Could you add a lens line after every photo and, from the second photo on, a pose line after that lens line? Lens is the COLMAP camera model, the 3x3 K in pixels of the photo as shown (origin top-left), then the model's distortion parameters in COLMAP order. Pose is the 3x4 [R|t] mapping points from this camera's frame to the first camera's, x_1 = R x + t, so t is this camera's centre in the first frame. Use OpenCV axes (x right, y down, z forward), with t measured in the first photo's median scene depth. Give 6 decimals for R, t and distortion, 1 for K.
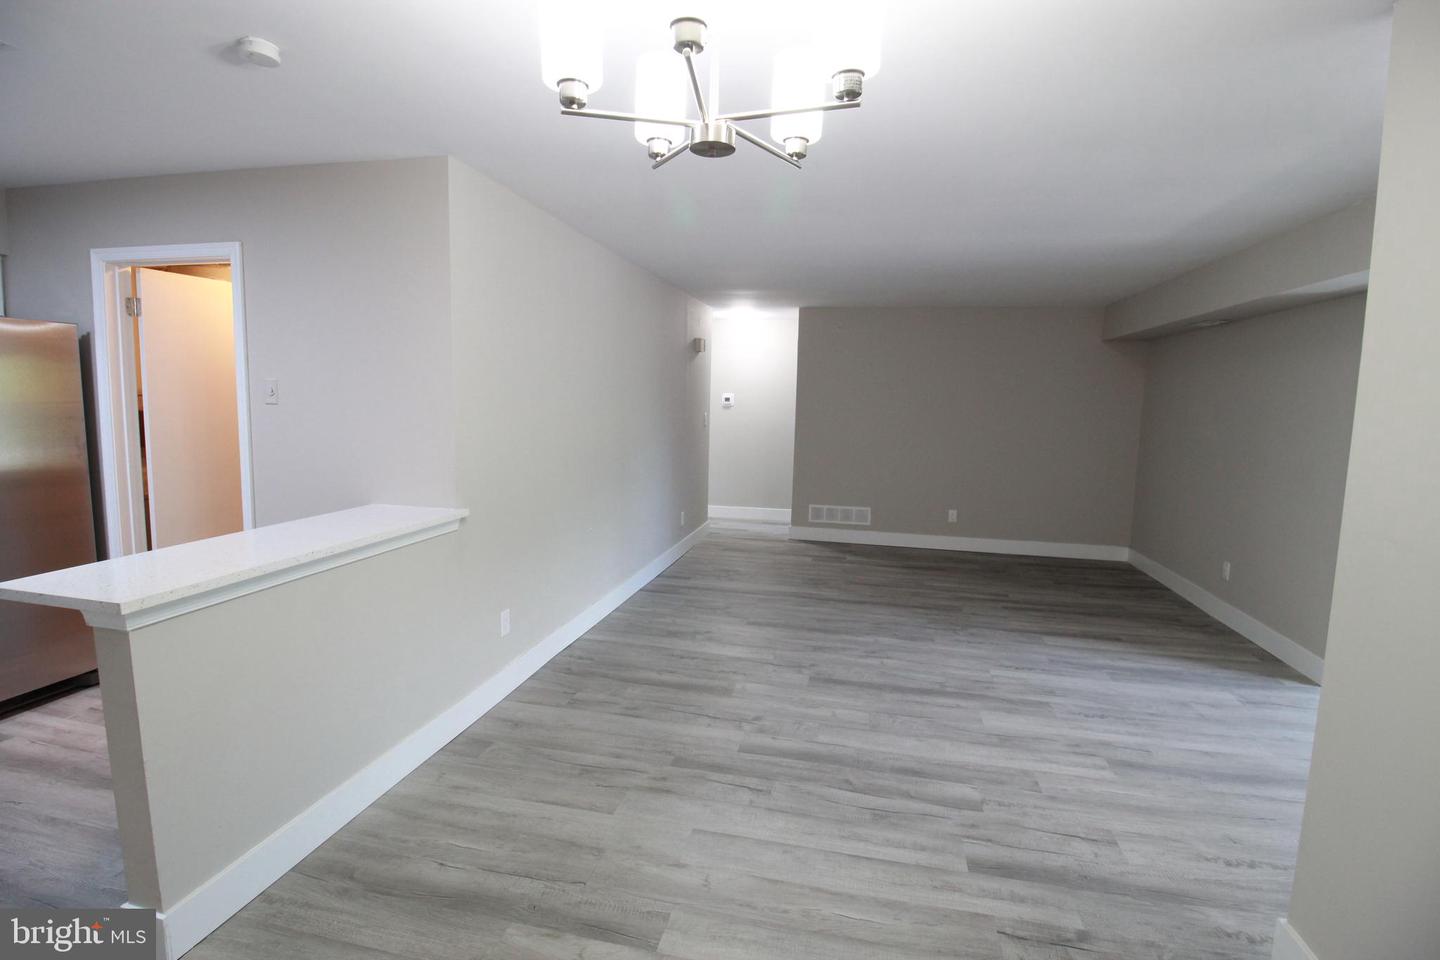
lens RADIAL K [[670.2, 0, 724.5], [0, 670.2, 470.7], [0, 0, 1]] dist [0.008089, -0.019317]
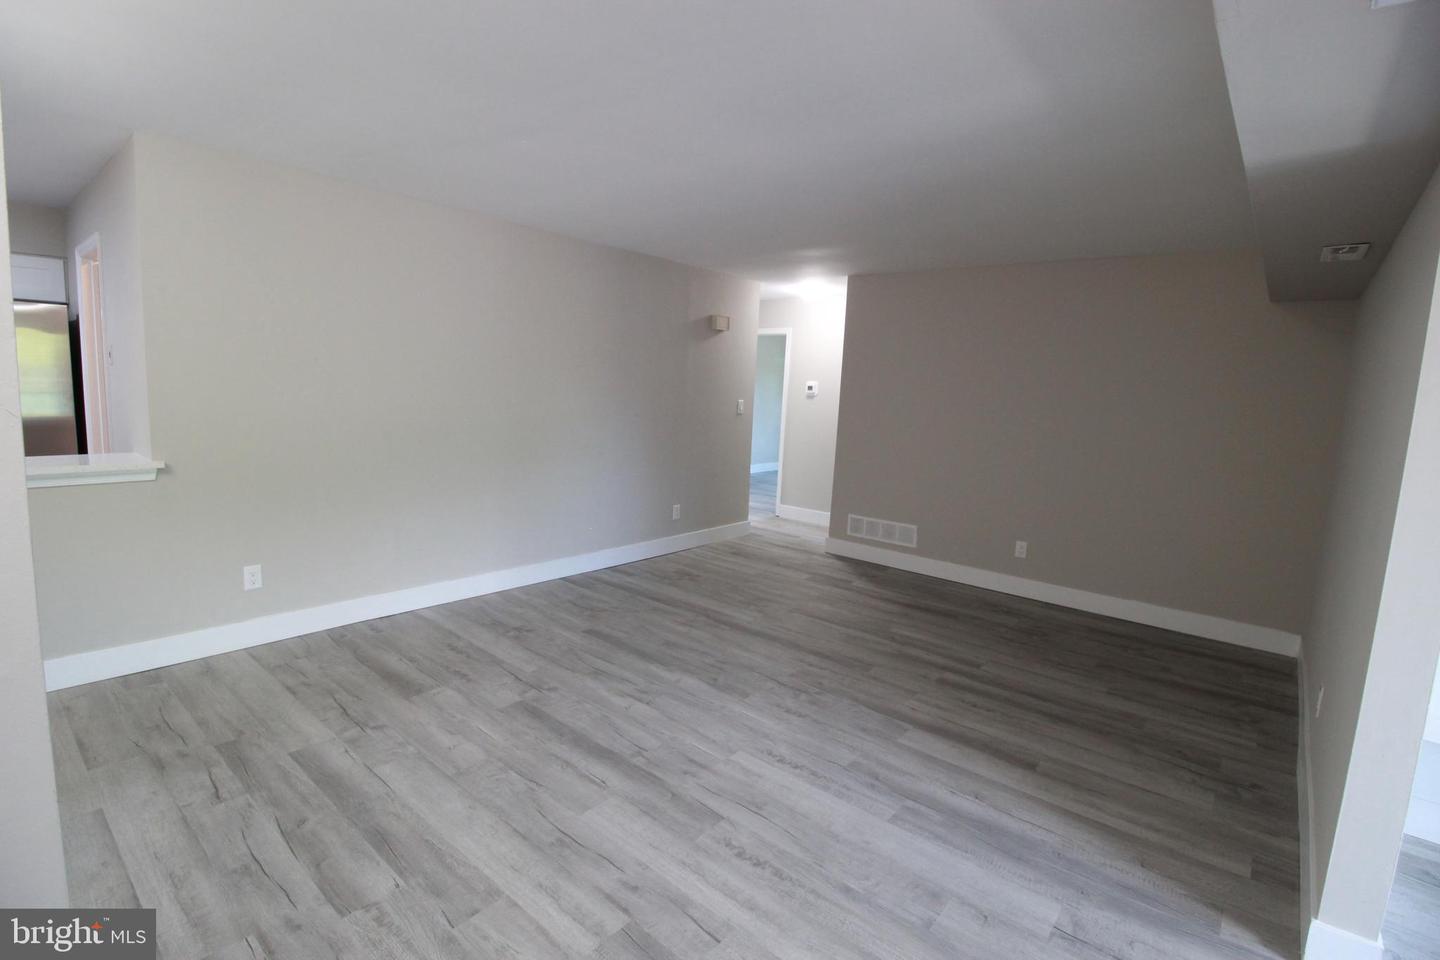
lens RADIAL K [[670.2, 0, 724.5], [0, 670.2, 470.7], [0, 0, 1]] dist [0.008089, -0.019317]
pose [[0.884910, 0.078822, -0.459043, 0.688018], [-0.077694, 0.996748, 0.021377, -0.016502], [0.459235, 0.016748, 0.888157, 0.351491]]
